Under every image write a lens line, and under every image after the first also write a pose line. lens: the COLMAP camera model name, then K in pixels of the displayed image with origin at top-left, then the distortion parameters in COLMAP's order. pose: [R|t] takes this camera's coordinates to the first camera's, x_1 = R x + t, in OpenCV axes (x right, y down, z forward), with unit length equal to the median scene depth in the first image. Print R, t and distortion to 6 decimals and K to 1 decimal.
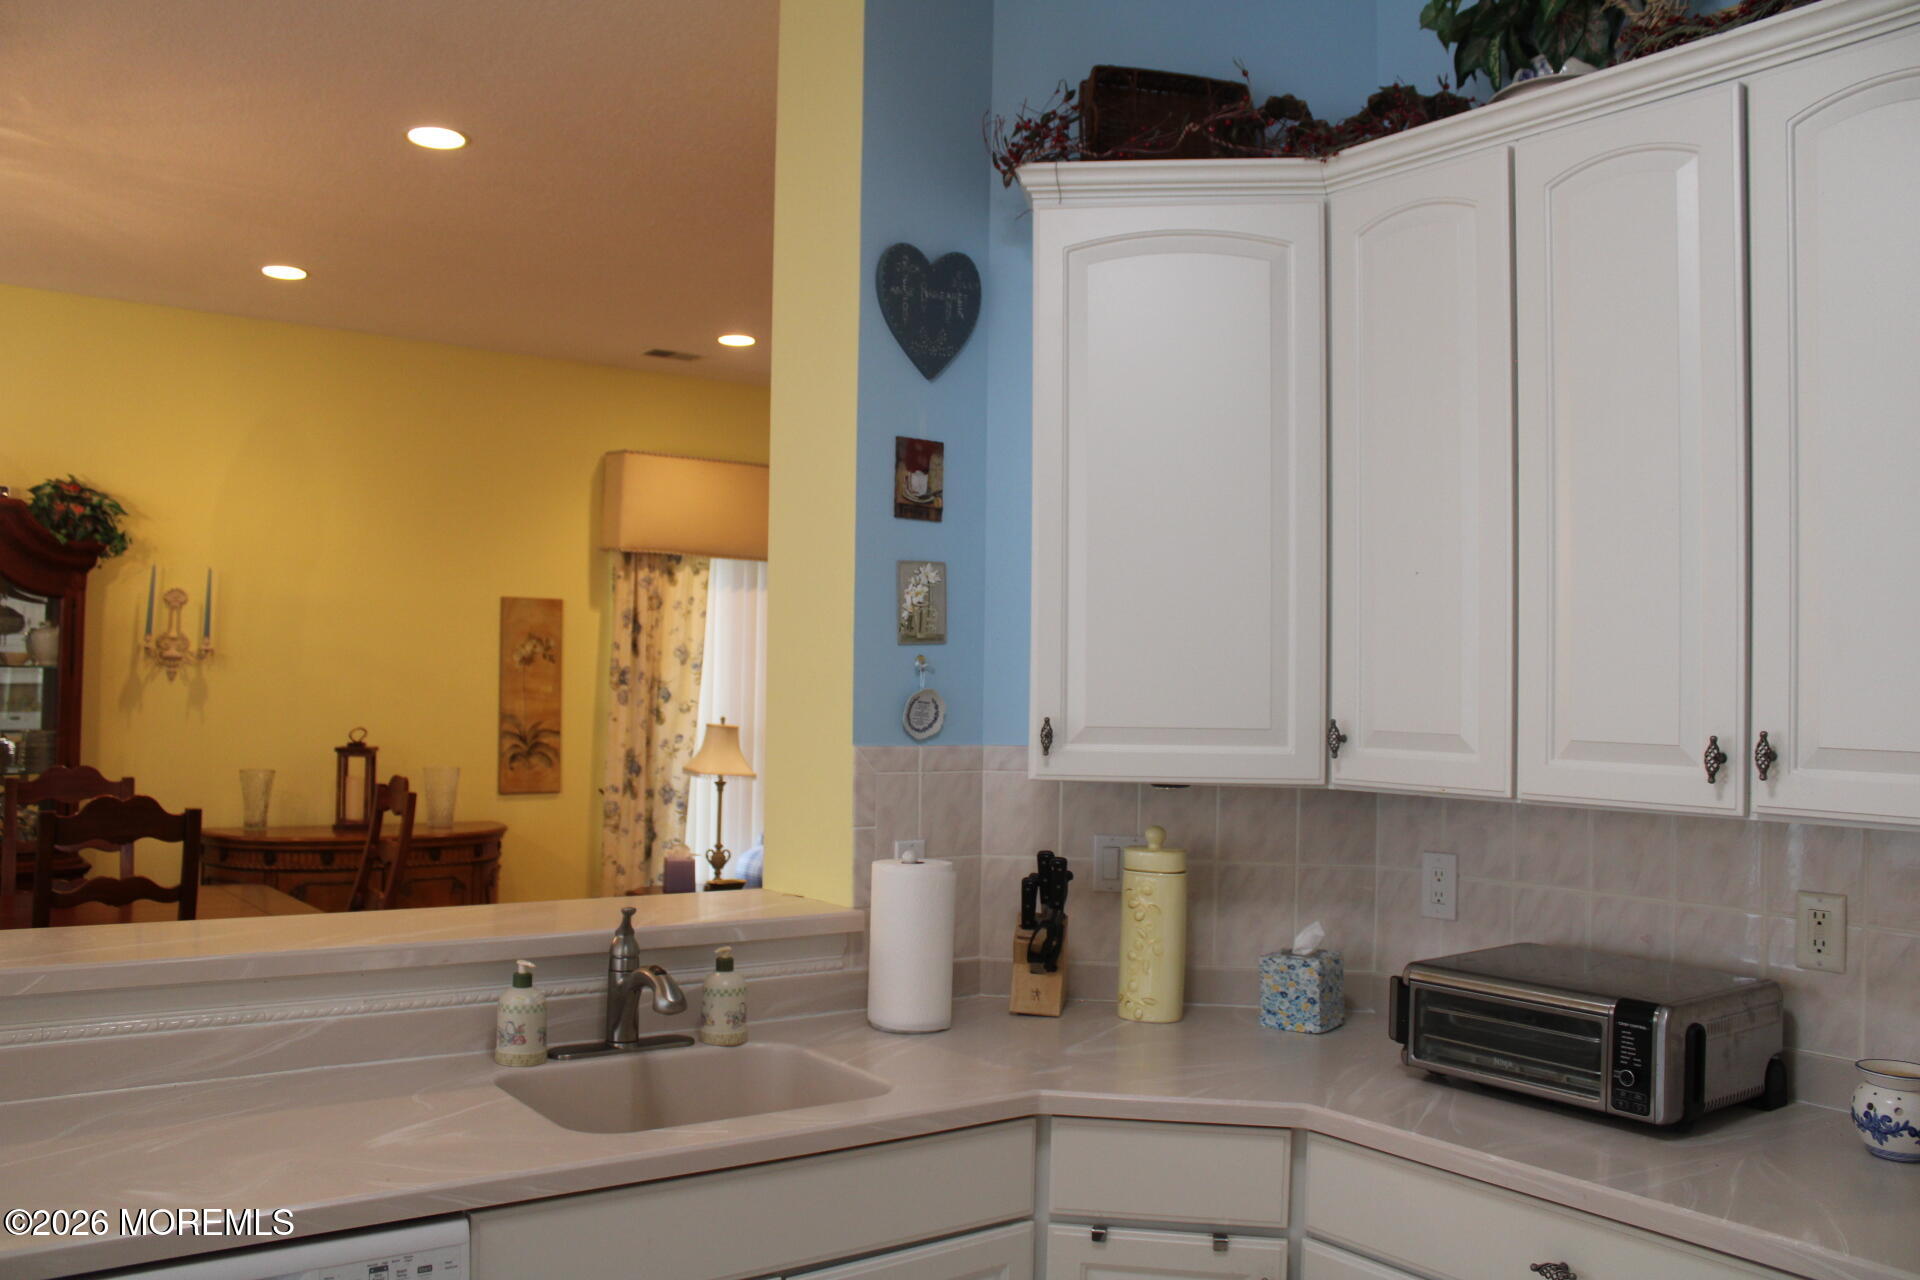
lens RADIAL K [[1604.6, 0, 960.0], [0, 1604.6, 640.0], [0, 0, 1]] dist [-0.169624, 0.152948]
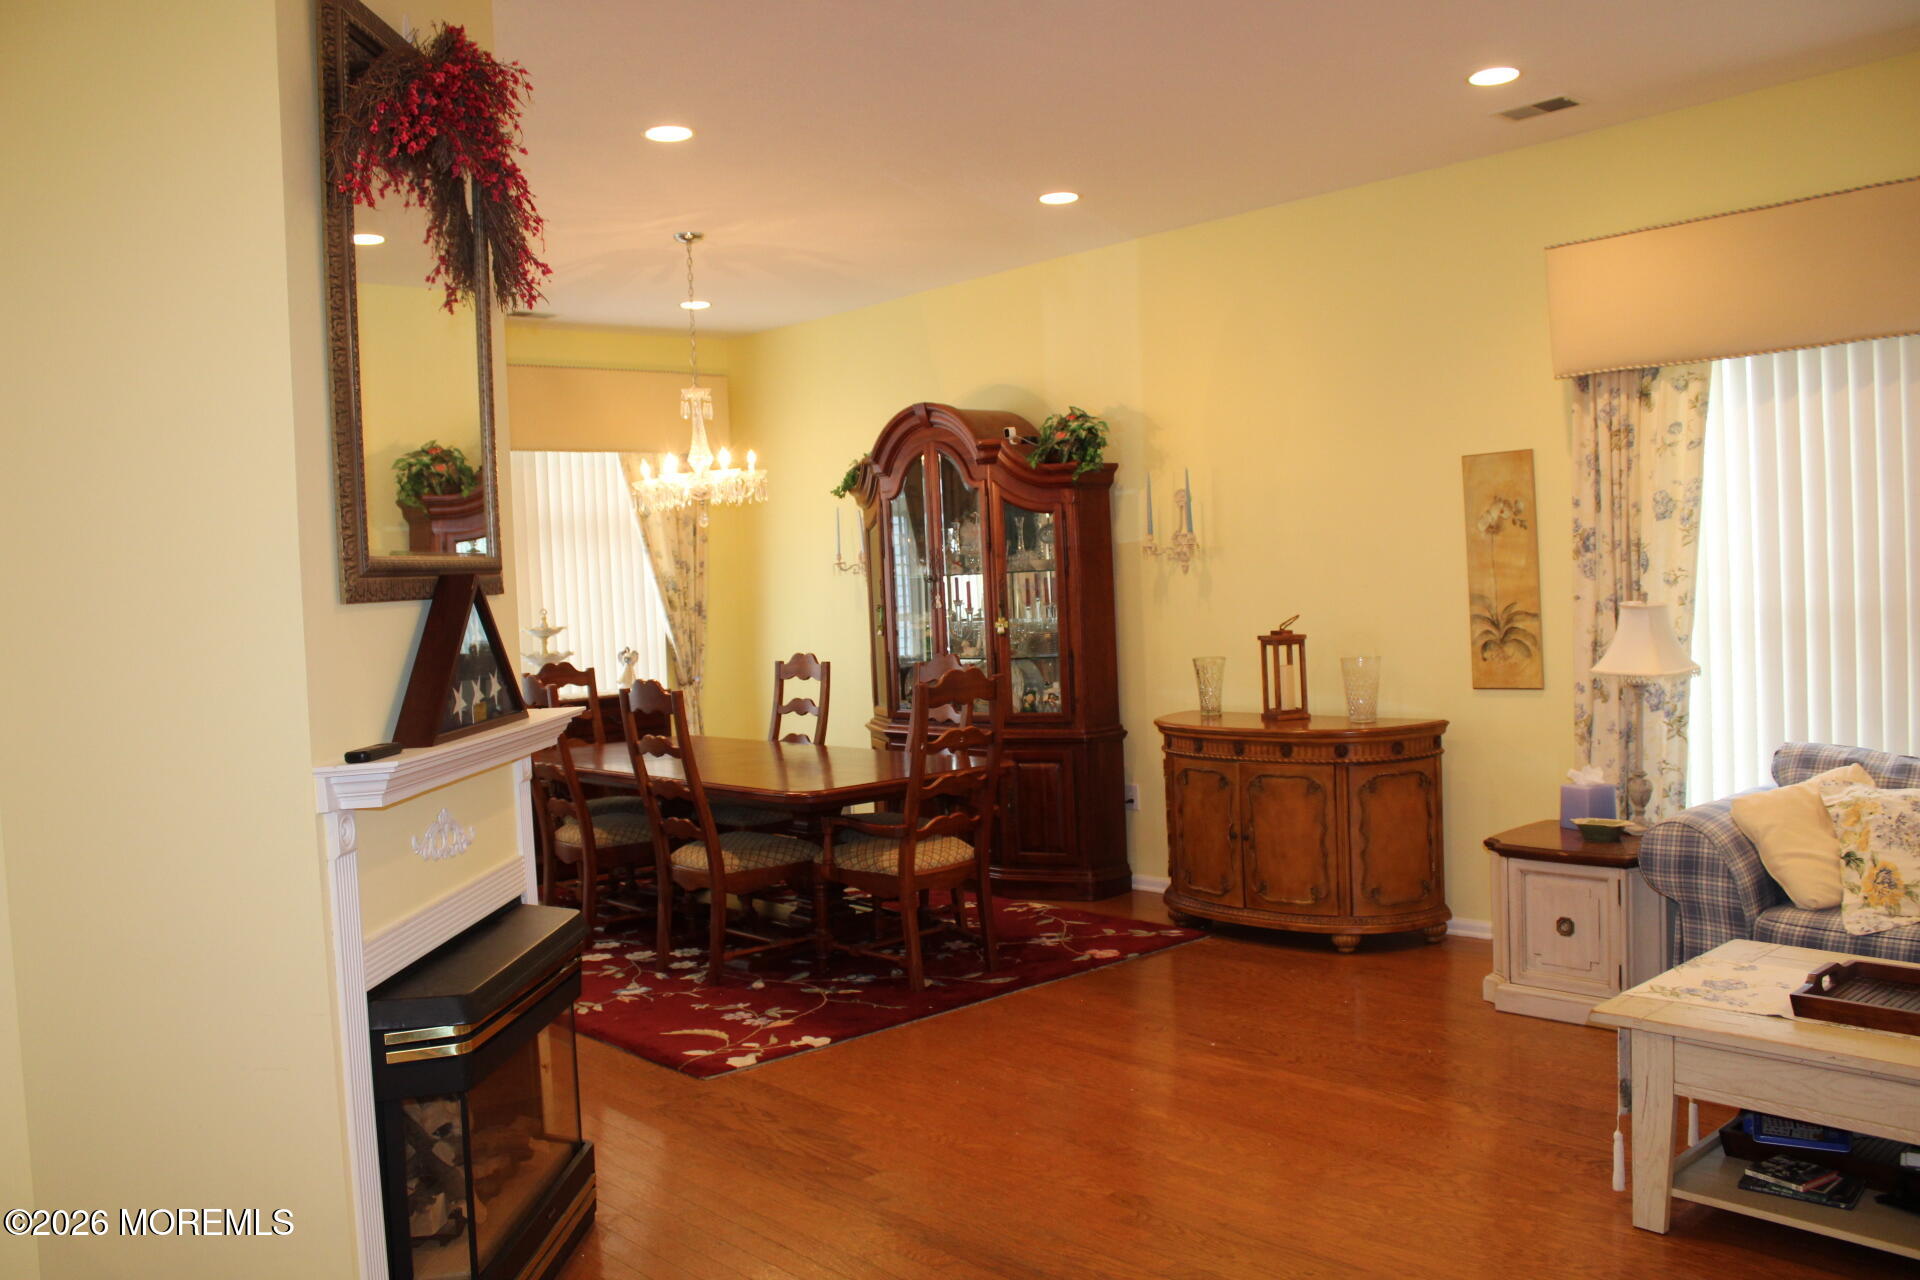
lens RADIAL K [[1604.6, 0, 960.0], [0, 1604.6, 640.0], [0, 0, 1]] dist [-0.169624, 0.152948]
pose [[0.061556, 0.017321, -0.997953, 0.528200], [0.078581, 0.996662, 0.022146, 0.030454], [0.995005, -0.079783, 0.059989, 0.667527]]
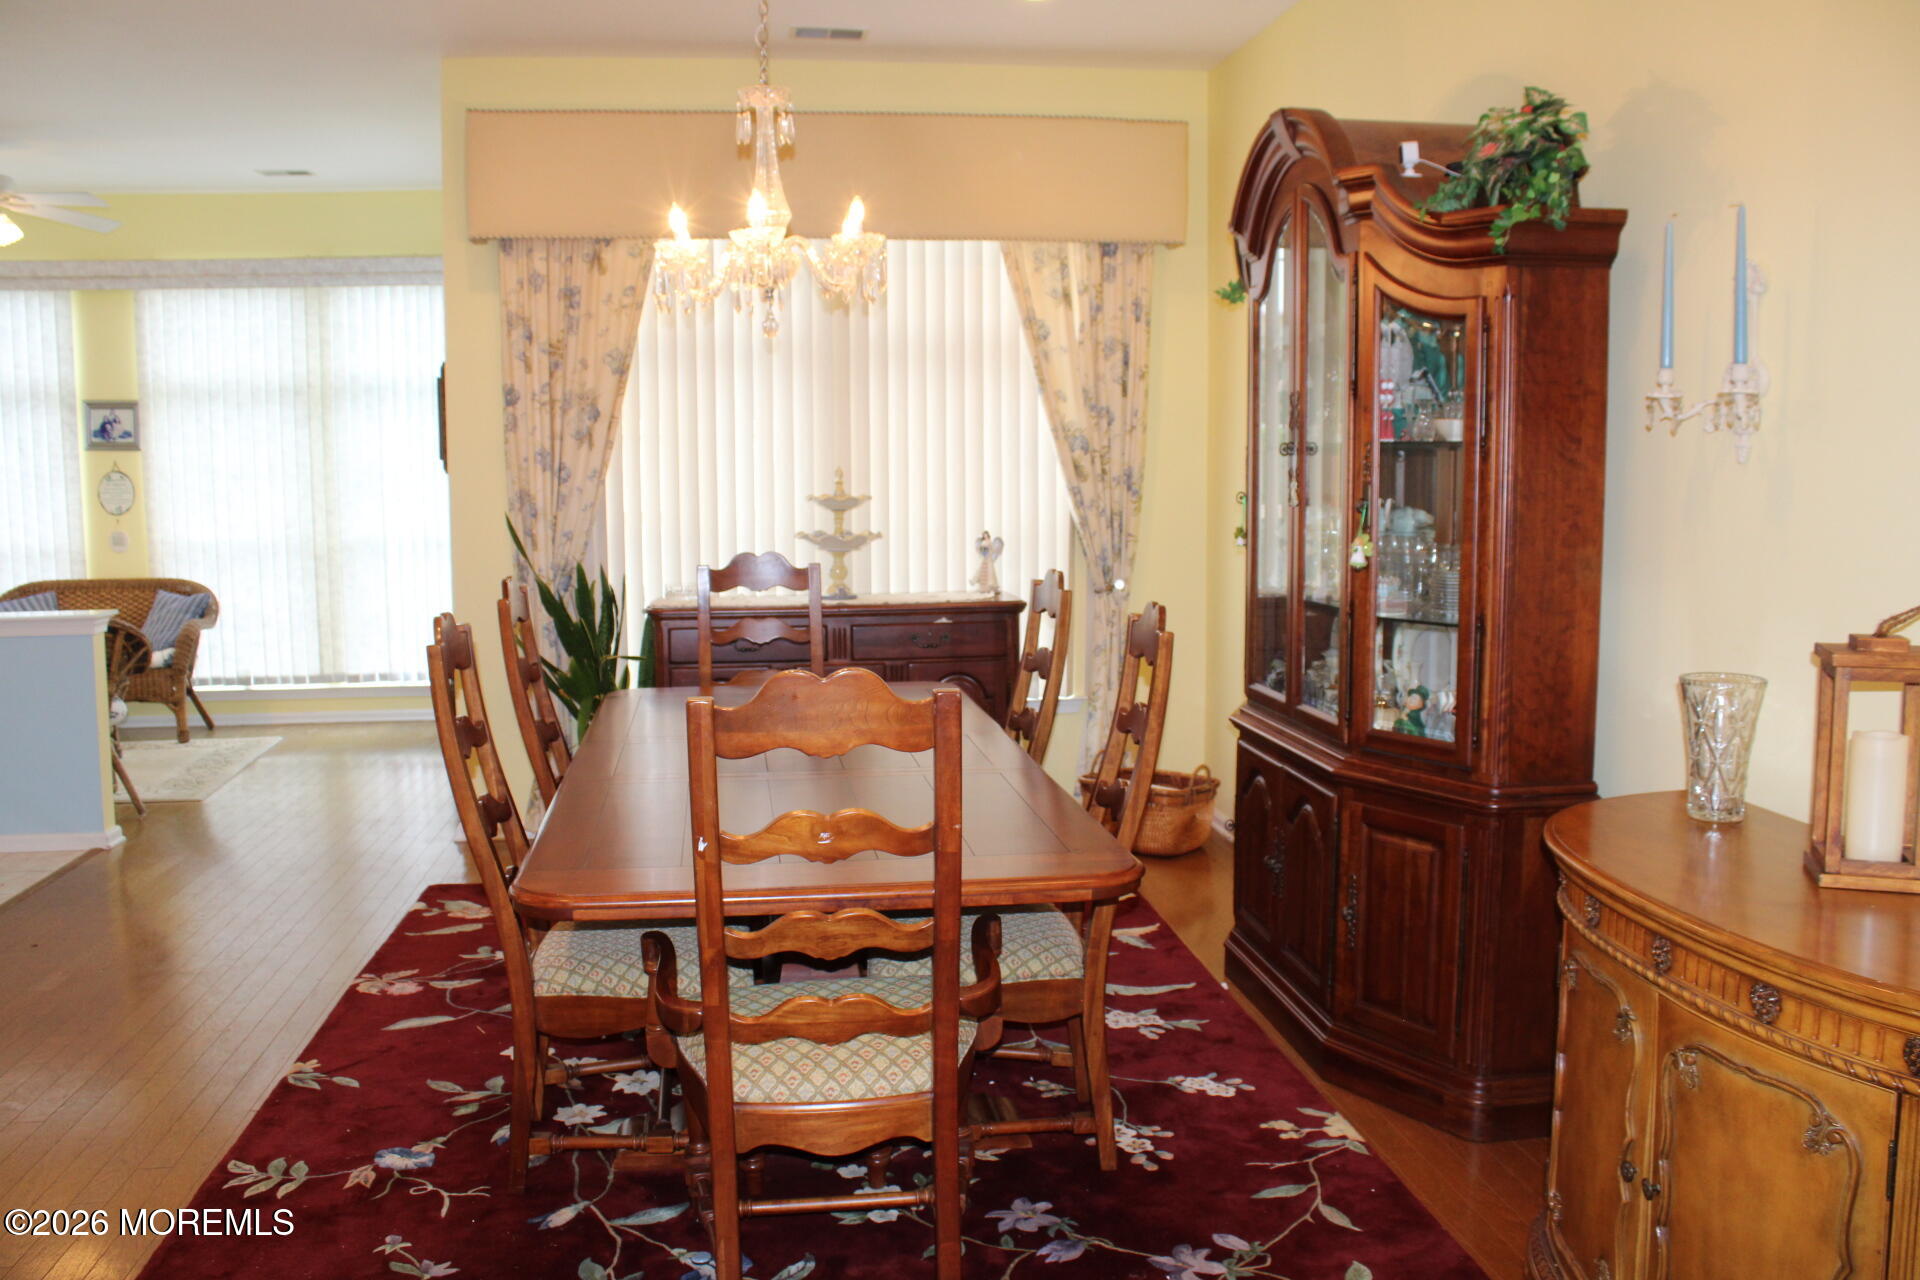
lens RADIAL K [[1604.6, 0, 960.0], [0, 1604.6, 640.0], [0, 0, 1]] dist [-0.169624, 0.152948]
pose [[-0.504189, 0.081176, -0.859770, 0.008581], [0.020356, 0.996413, 0.082140, 0.030599], [0.863353, 0.023913, -0.504033, 0.896077]]
